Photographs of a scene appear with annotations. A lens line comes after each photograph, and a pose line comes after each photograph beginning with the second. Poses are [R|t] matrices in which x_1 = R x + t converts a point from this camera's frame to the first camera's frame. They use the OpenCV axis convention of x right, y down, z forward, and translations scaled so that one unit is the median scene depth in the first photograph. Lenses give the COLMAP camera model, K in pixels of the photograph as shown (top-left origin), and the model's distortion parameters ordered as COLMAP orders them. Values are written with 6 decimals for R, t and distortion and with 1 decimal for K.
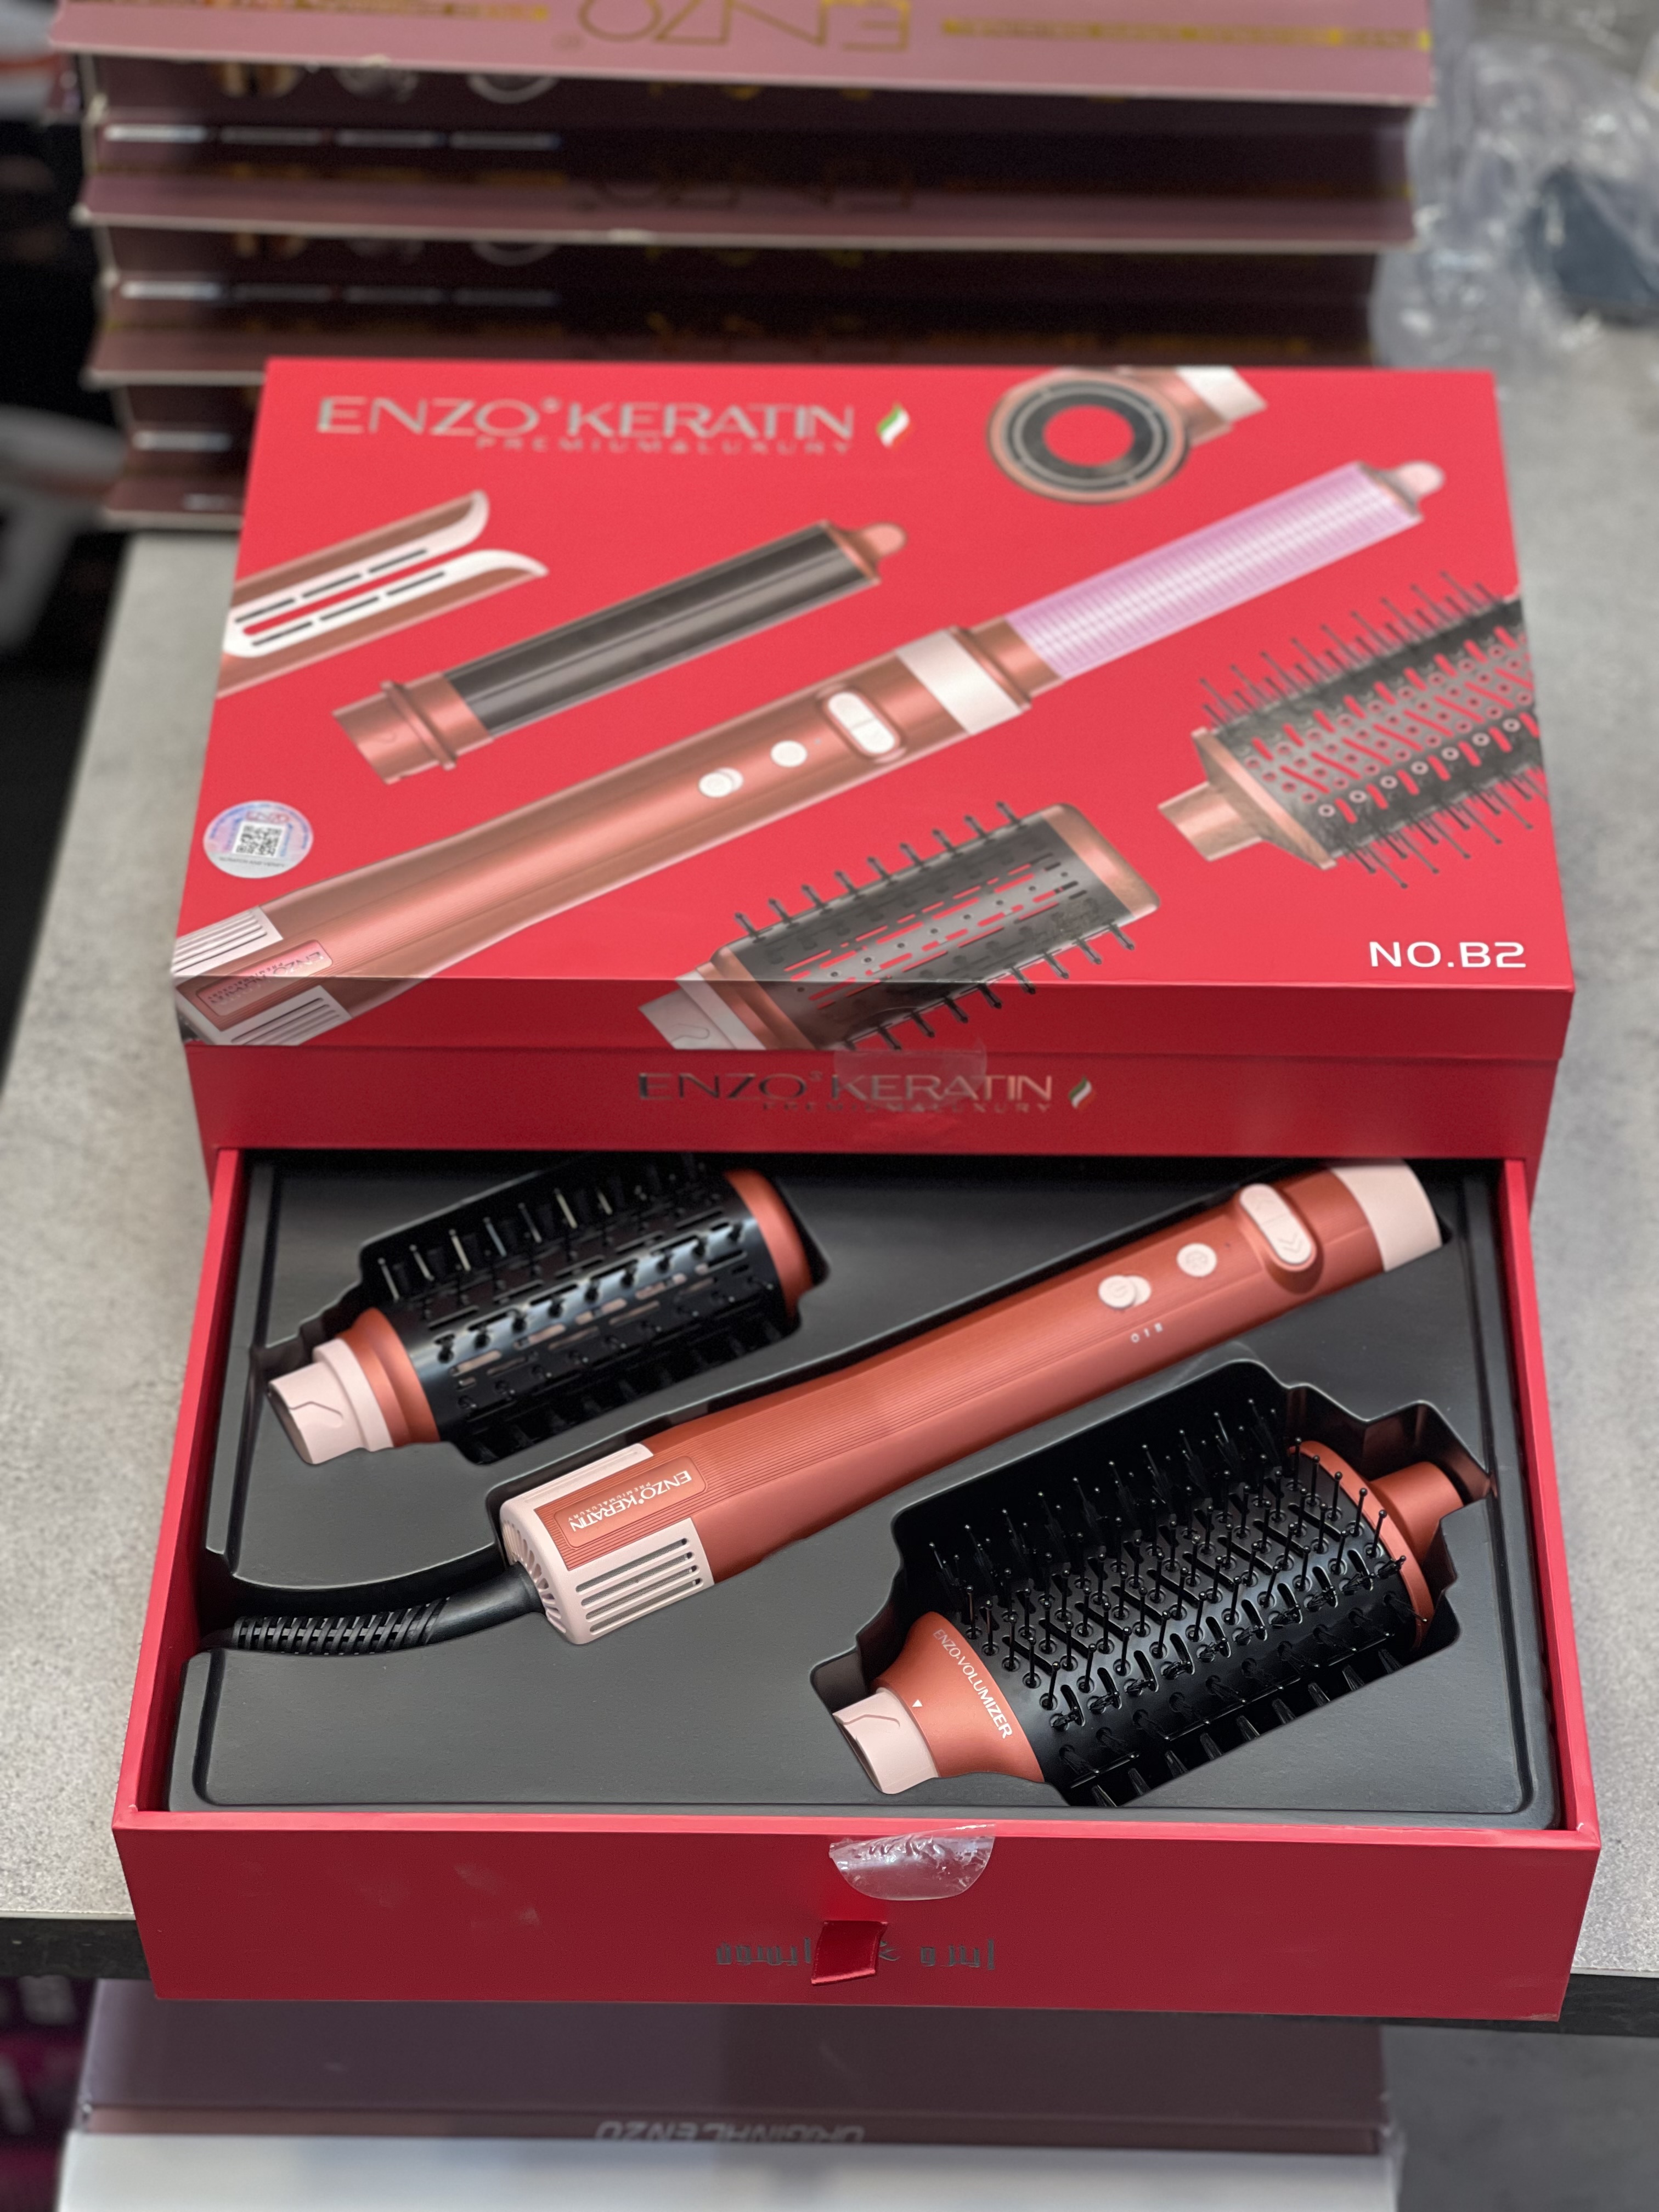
lens RADIAL K [[4173.6, 0, 822.7], [0, 4173.6, 1095.9], [0, 0, 1]] dist [0.179823, 0.000000]
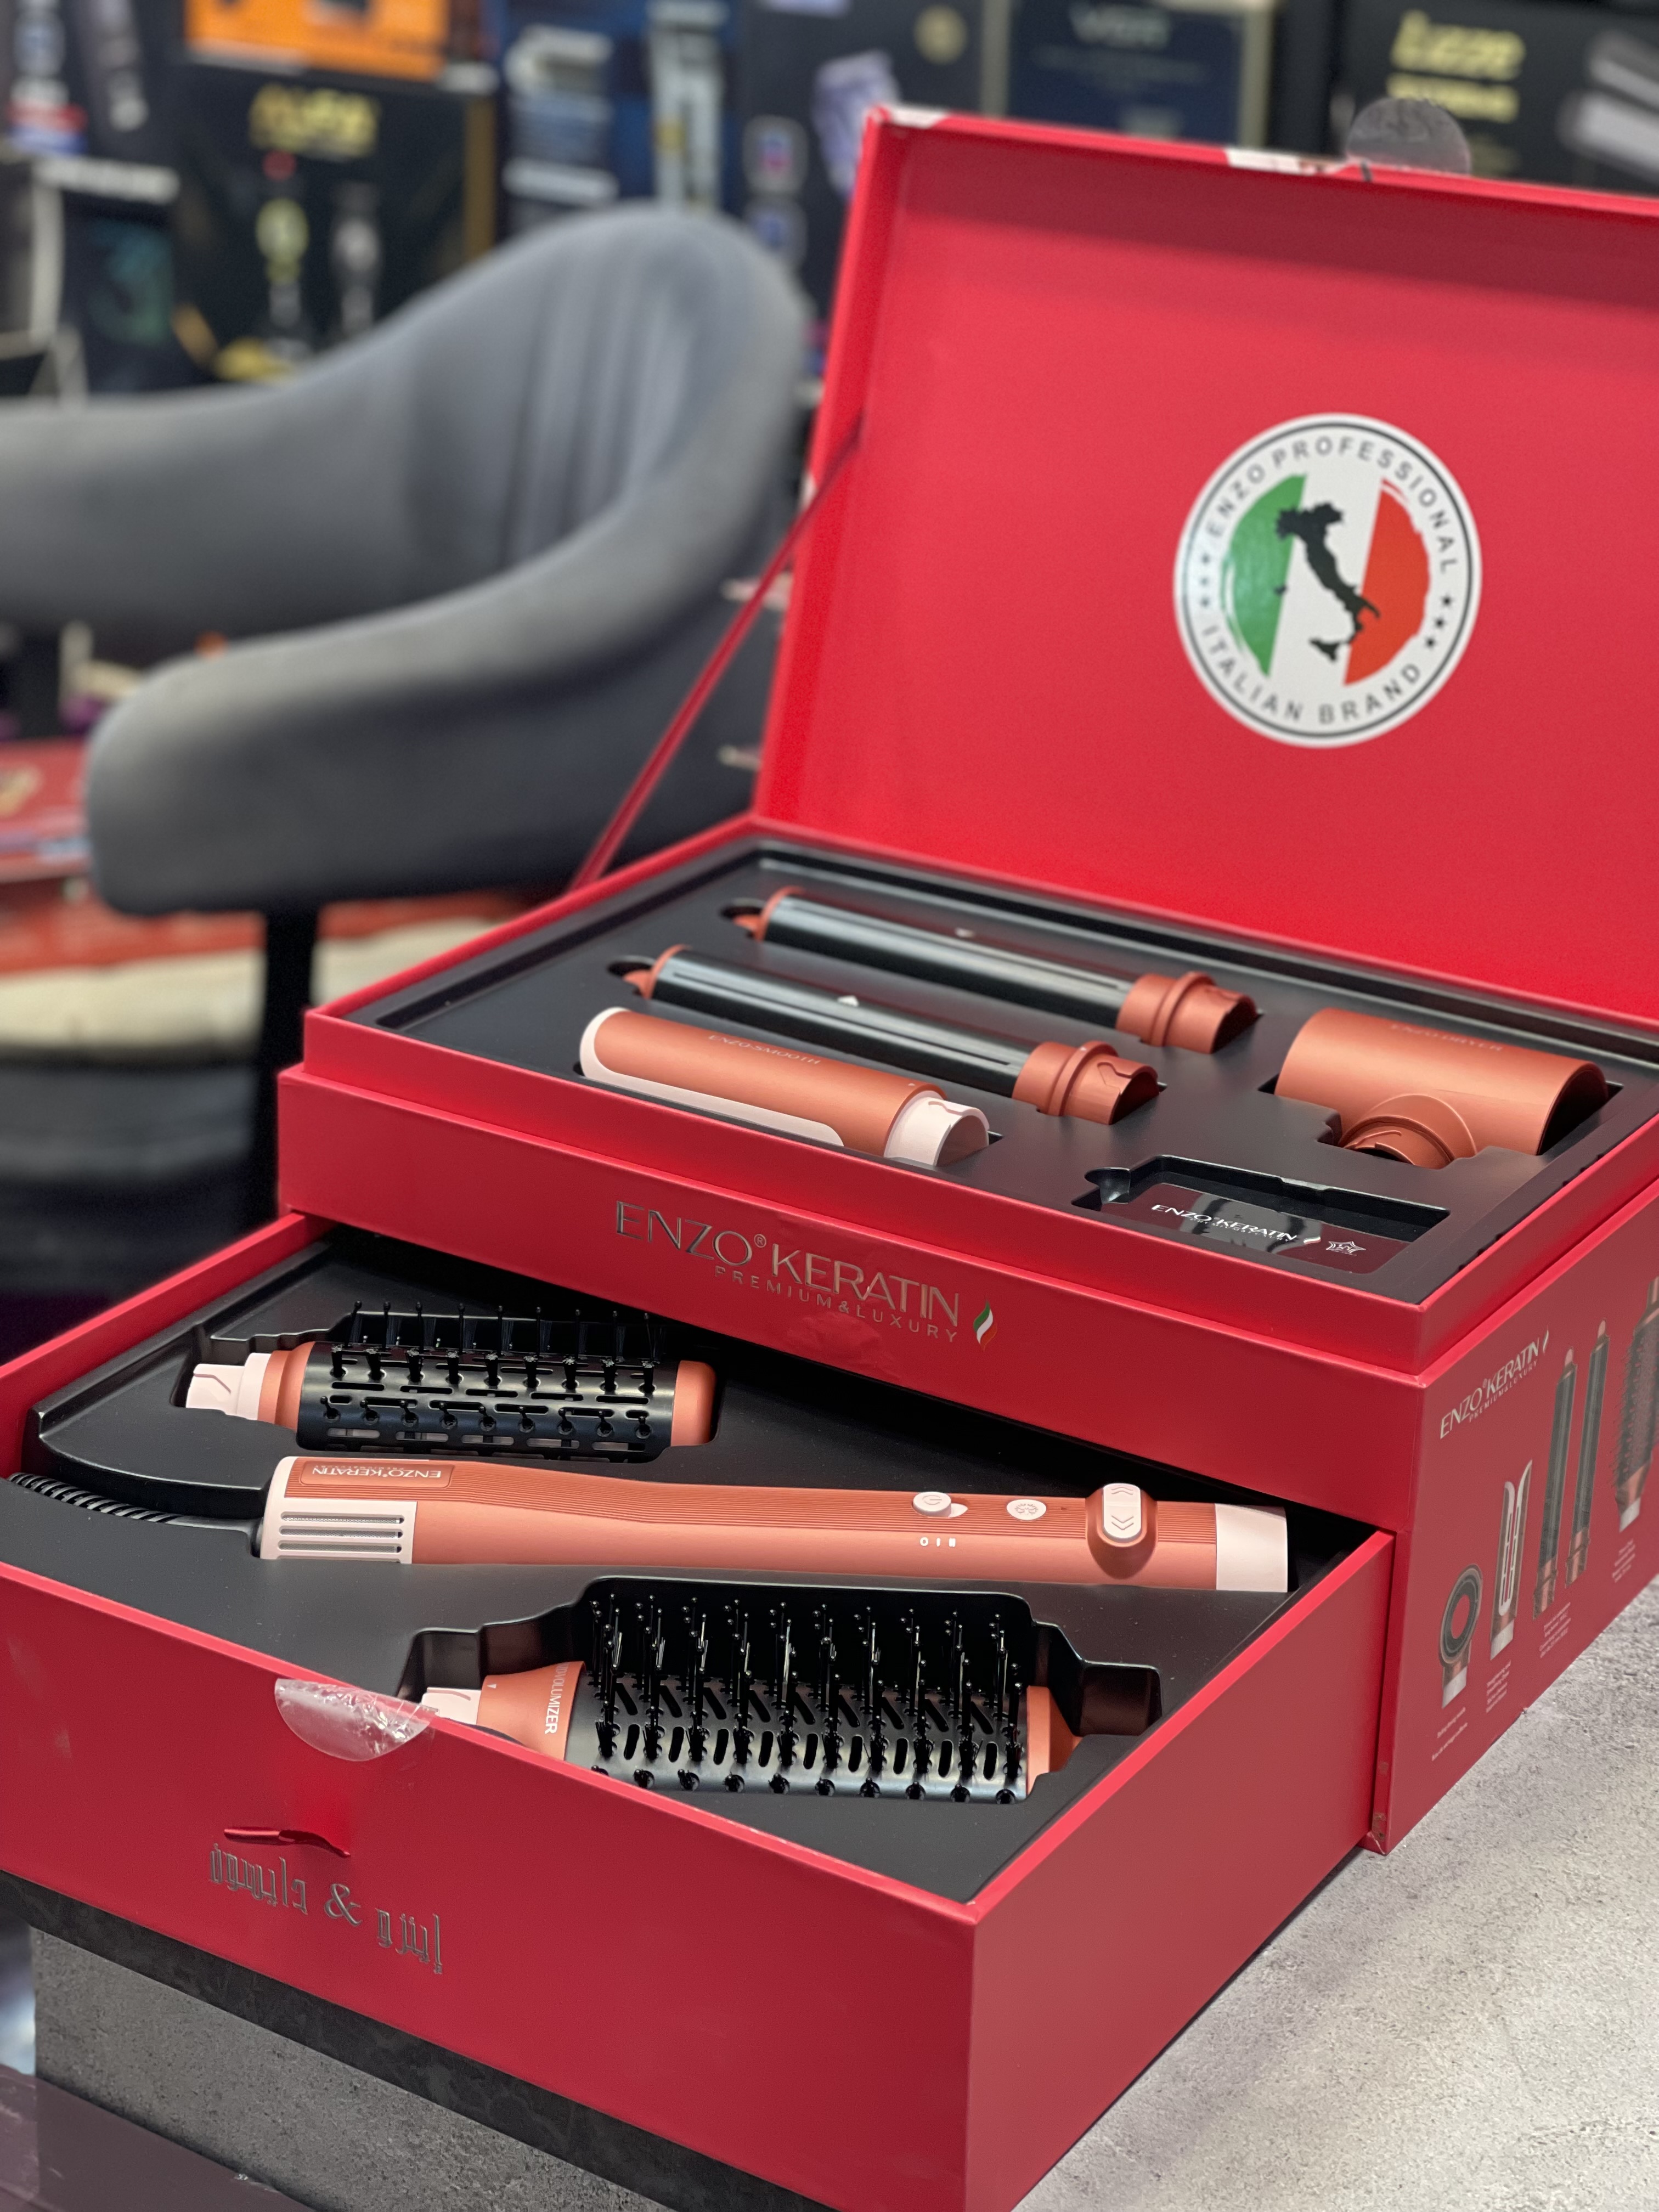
lens RADIAL K [[4173.6, 0, 817.4], [0, 4173.6, 1028.9], [0, 0, 1]] dist [0.179823, 0.000000]
pose [[0.859128, 0.211881, -0.465839, 0.472352], [-0.409181, 0.831100, -0.376620, 0.329081], [0.307360, 0.514178, 0.800719, 0.153606]]
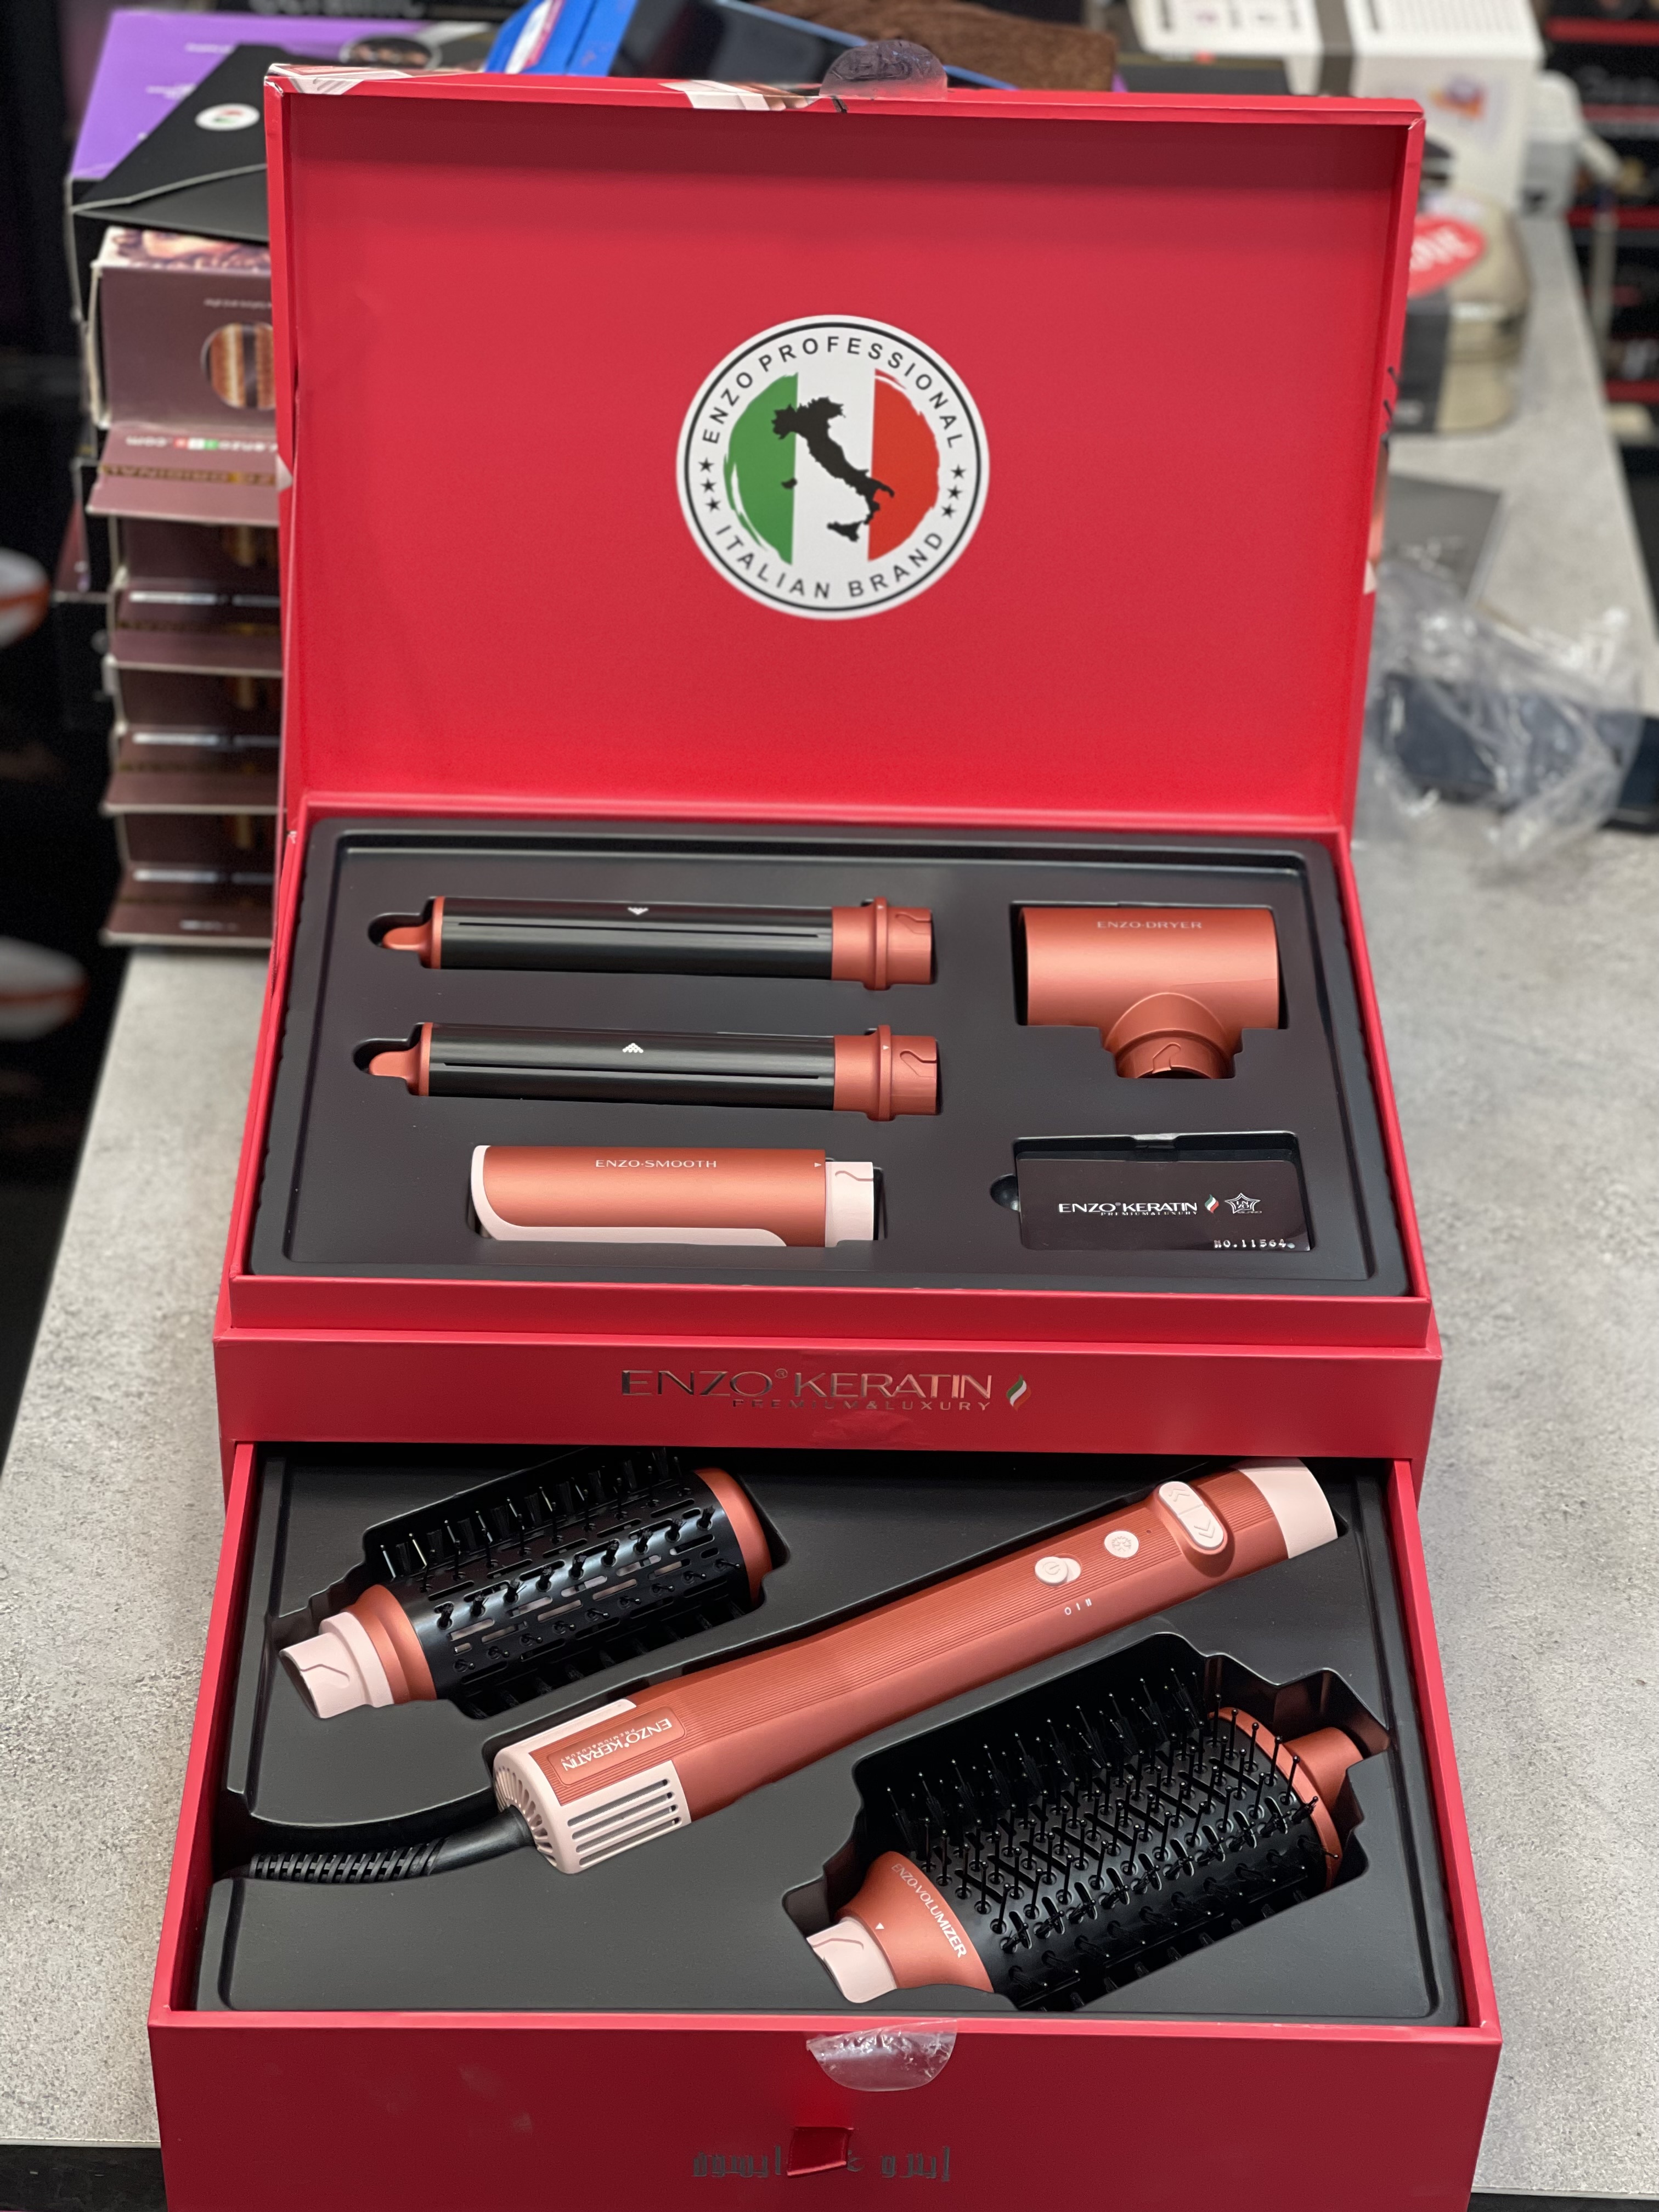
lens RADIAL K [[4173.6, 0, 832.5], [0, 4173.6, 1047.4], [0, 0, 1]] dist [0.179823, 0.000000]
pose [[0.998700, 0.013064, 0.049275, -0.043732], [-0.004623, 0.985834, -0.167658, 0.095577], [-0.050767, 0.167212, 0.984613, -0.113894]]
